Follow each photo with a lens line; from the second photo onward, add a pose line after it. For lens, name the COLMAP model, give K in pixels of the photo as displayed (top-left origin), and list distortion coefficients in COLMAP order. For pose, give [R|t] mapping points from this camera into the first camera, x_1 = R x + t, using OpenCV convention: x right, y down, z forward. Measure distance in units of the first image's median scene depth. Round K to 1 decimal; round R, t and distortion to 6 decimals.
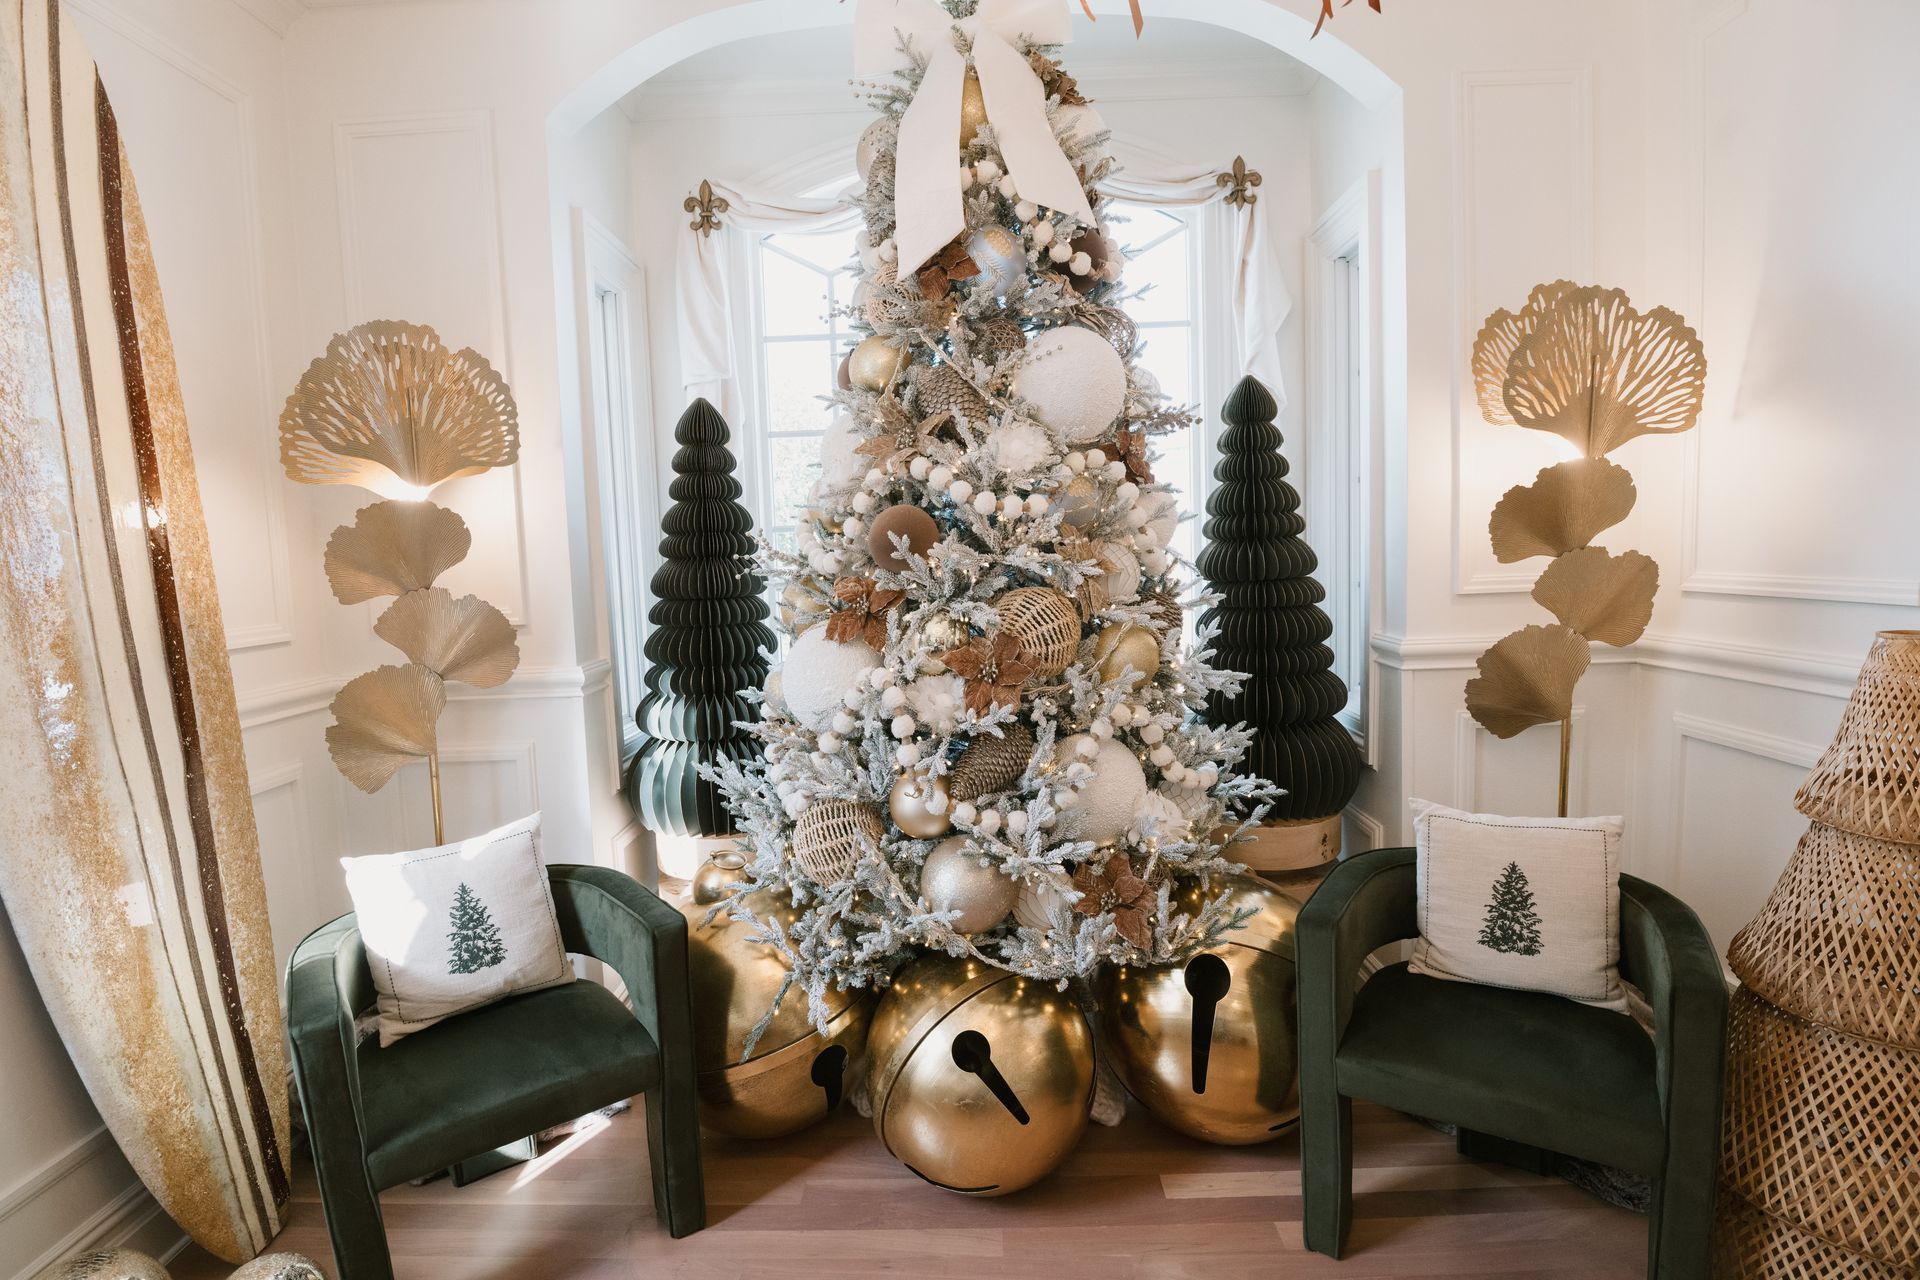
lens RADIAL K [[982.4, 0, 949.7], [0, 982.4, 640.6], [0, 0, 1]] dist [-0.005606, -0.000590]
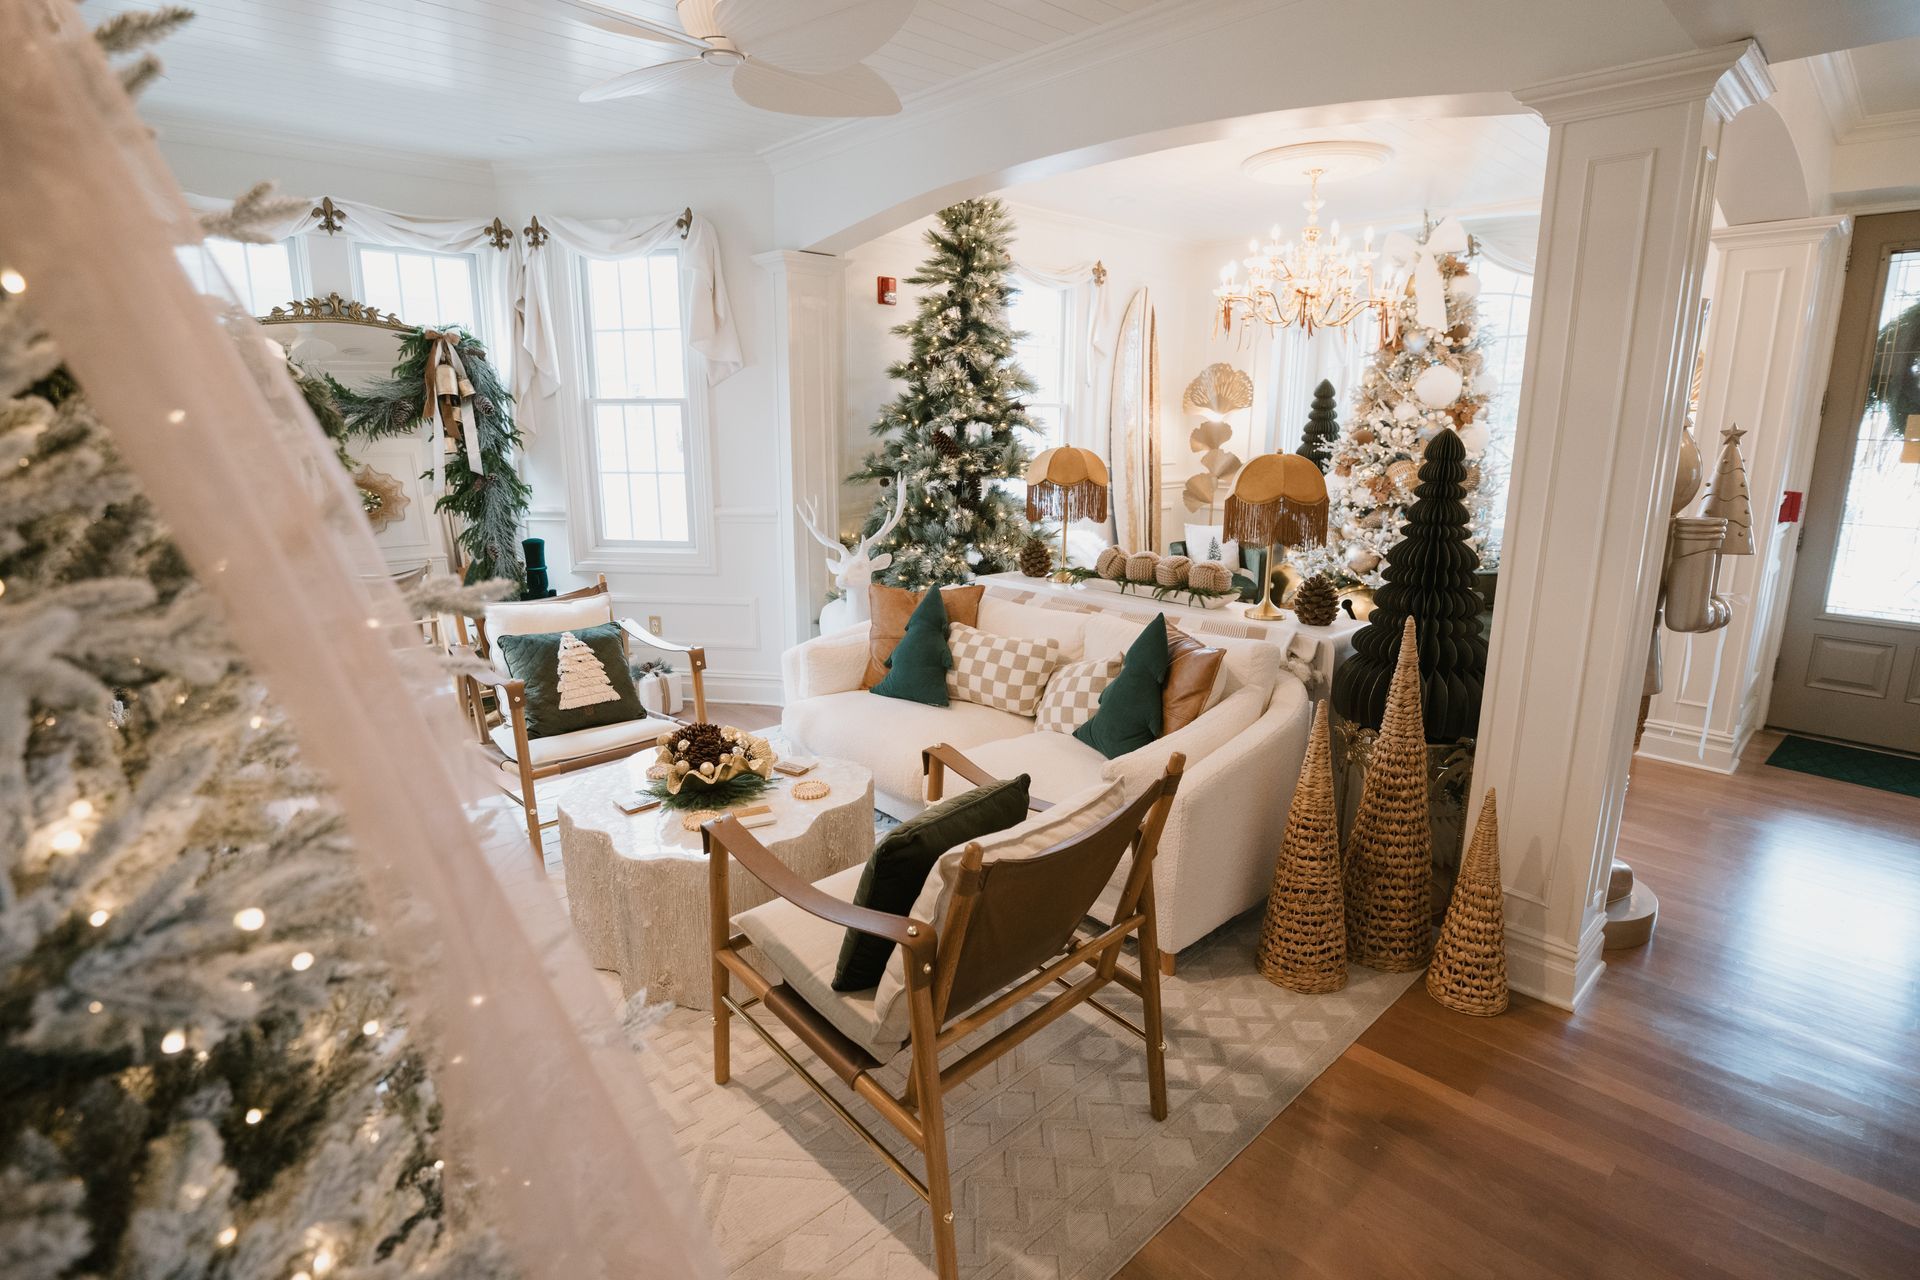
lens RADIAL K [[910.6, 0, 954.2], [0, 910.6, 622.3], [0, 0, 1]] dist [-0.000030, 0.000004]
pose [[0.697671, 0.187192, -0.691530, 1.040587], [-0.089428, 0.980466, 0.175183, 0.057647], [0.710815, -0.060378, 0.700783, -1.745244]]
